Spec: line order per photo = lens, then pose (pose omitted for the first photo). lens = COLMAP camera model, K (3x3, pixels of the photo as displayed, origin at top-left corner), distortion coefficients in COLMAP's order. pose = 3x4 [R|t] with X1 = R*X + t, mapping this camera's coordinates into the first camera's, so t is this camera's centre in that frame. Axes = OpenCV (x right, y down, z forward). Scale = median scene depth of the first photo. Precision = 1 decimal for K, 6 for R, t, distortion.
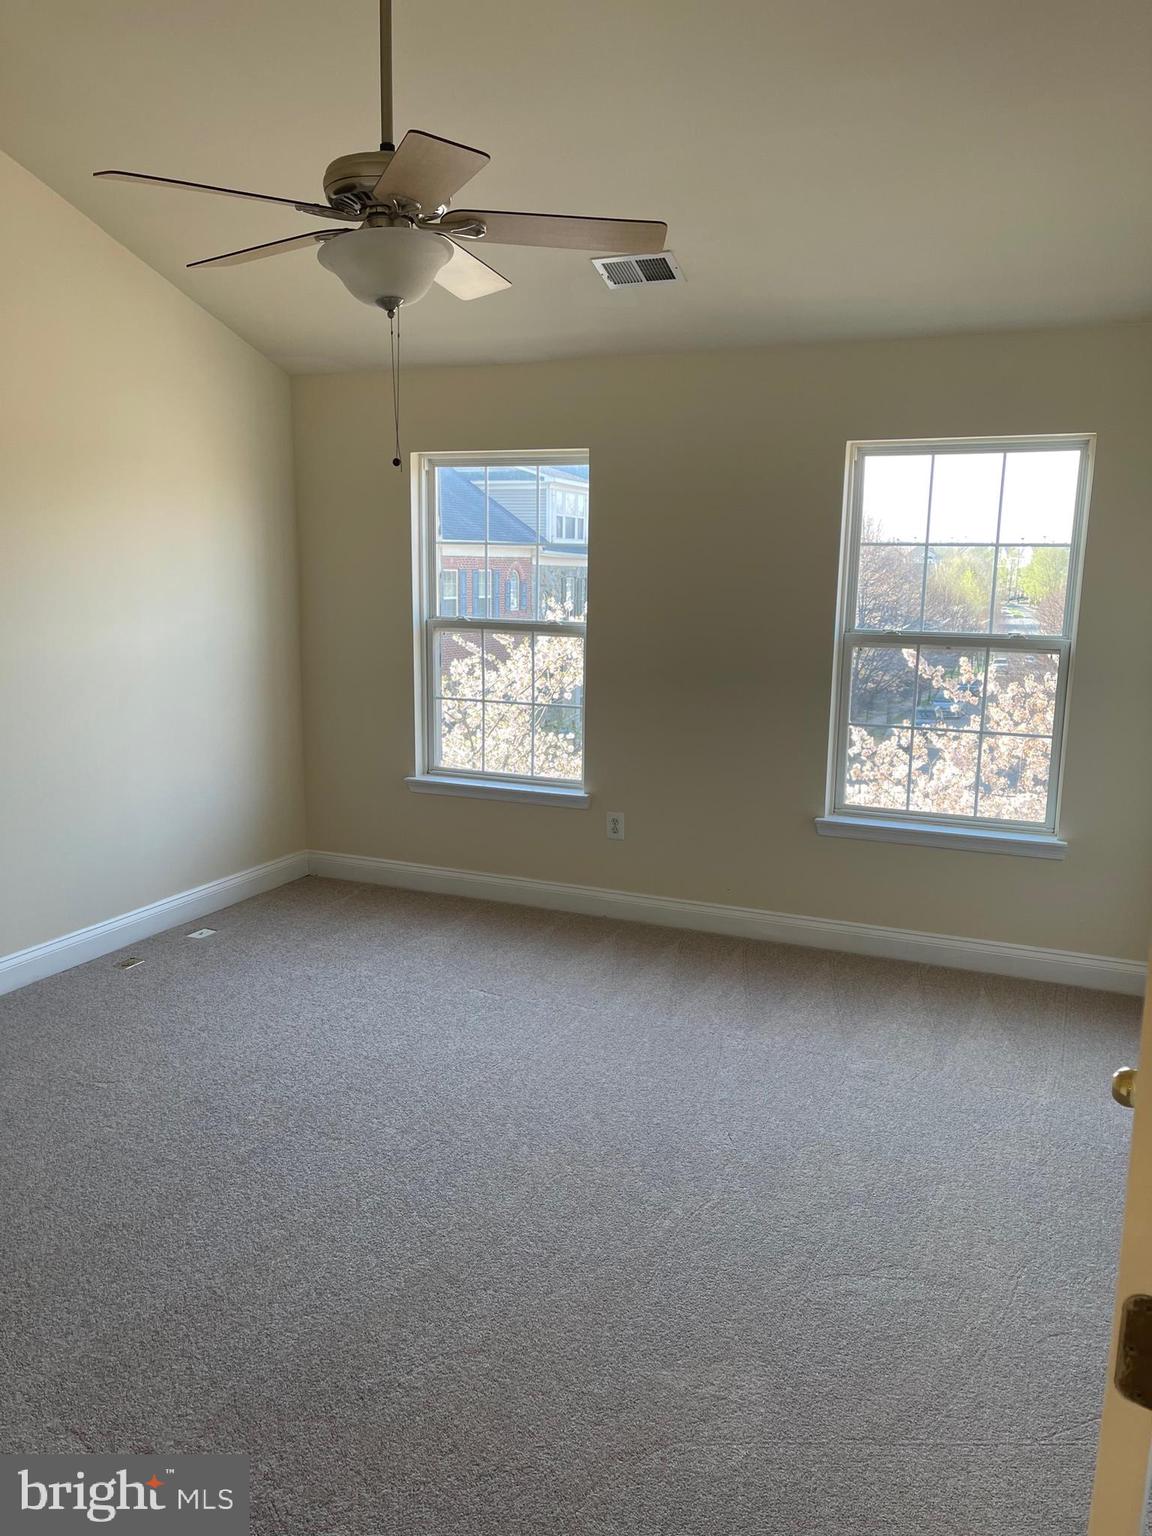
lens RADIAL K [[1163.5, 0, 572.3], [0, 1163.5, 772.4], [0, 0, 1]] dist [0.066308, -0.071635]
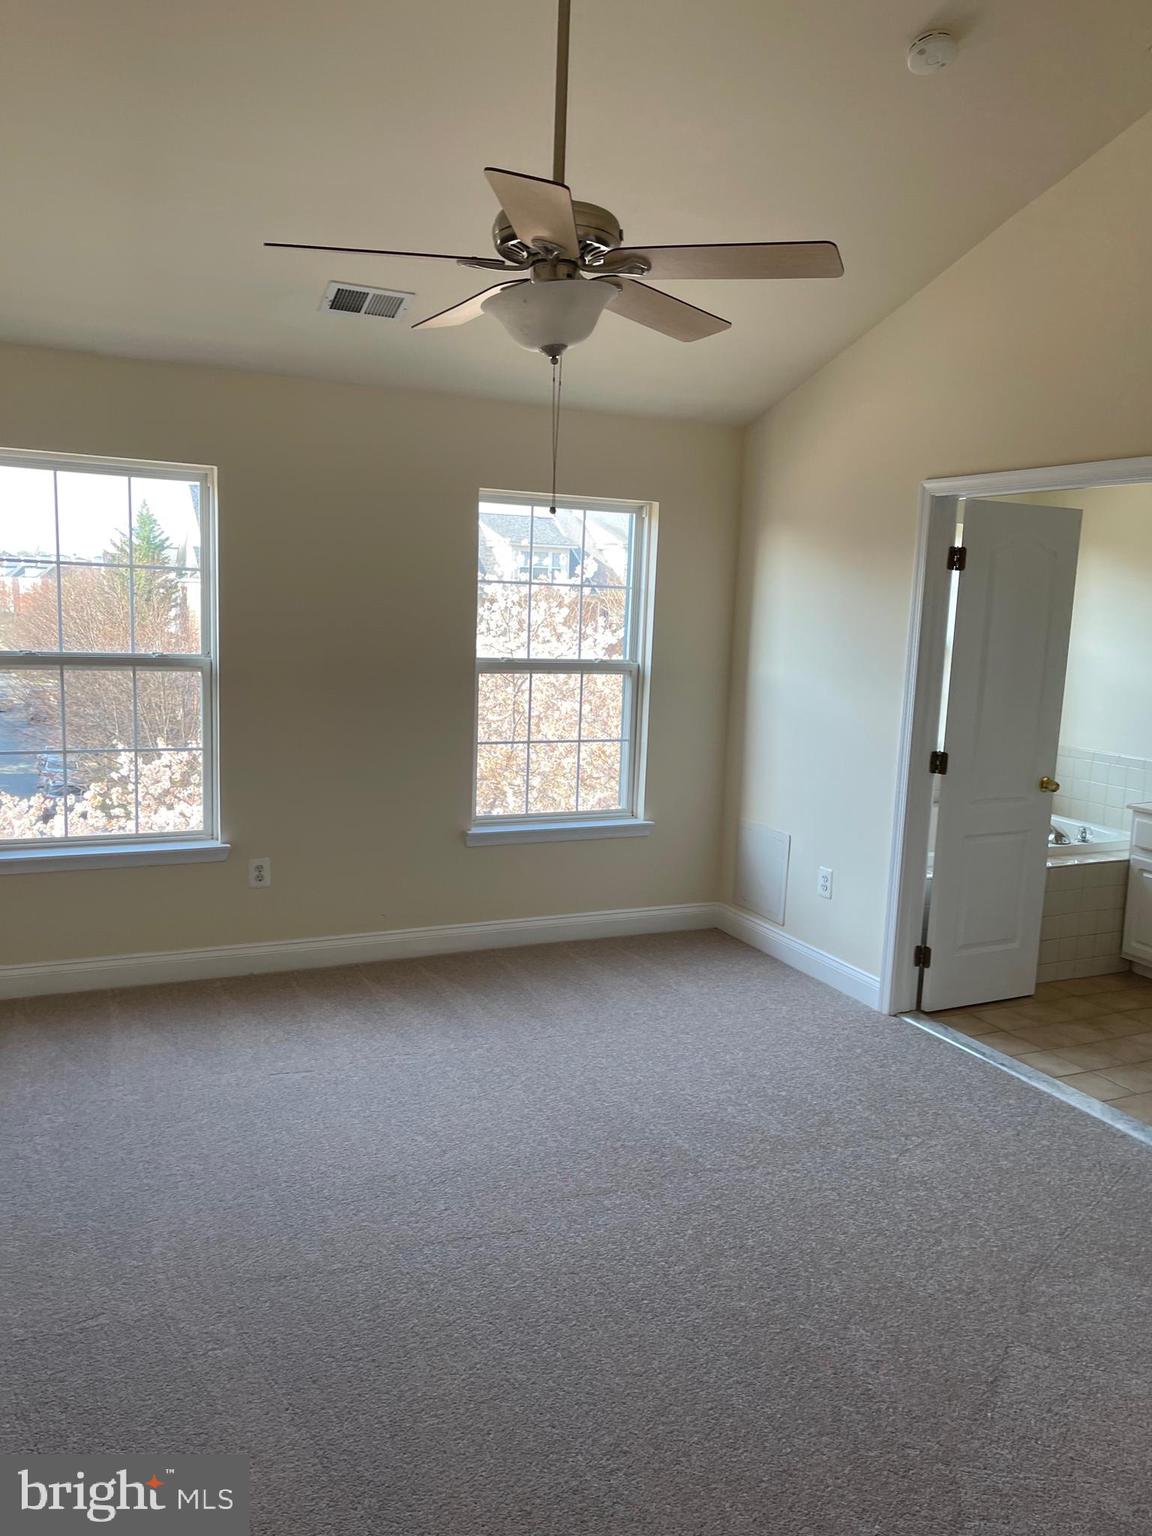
lens RADIAL K [[1148.3, 0, 576.0], [0, 1148.3, 748.1], [0, 0, 1]] dist [0.004221, 0.007118]
pose [[0.647960, -0.083296, 0.757106, -0.550707], [0.105062, 0.994275, 0.019473, -0.050717], [-0.754393, 0.066925, 0.653002, 0.230161]]
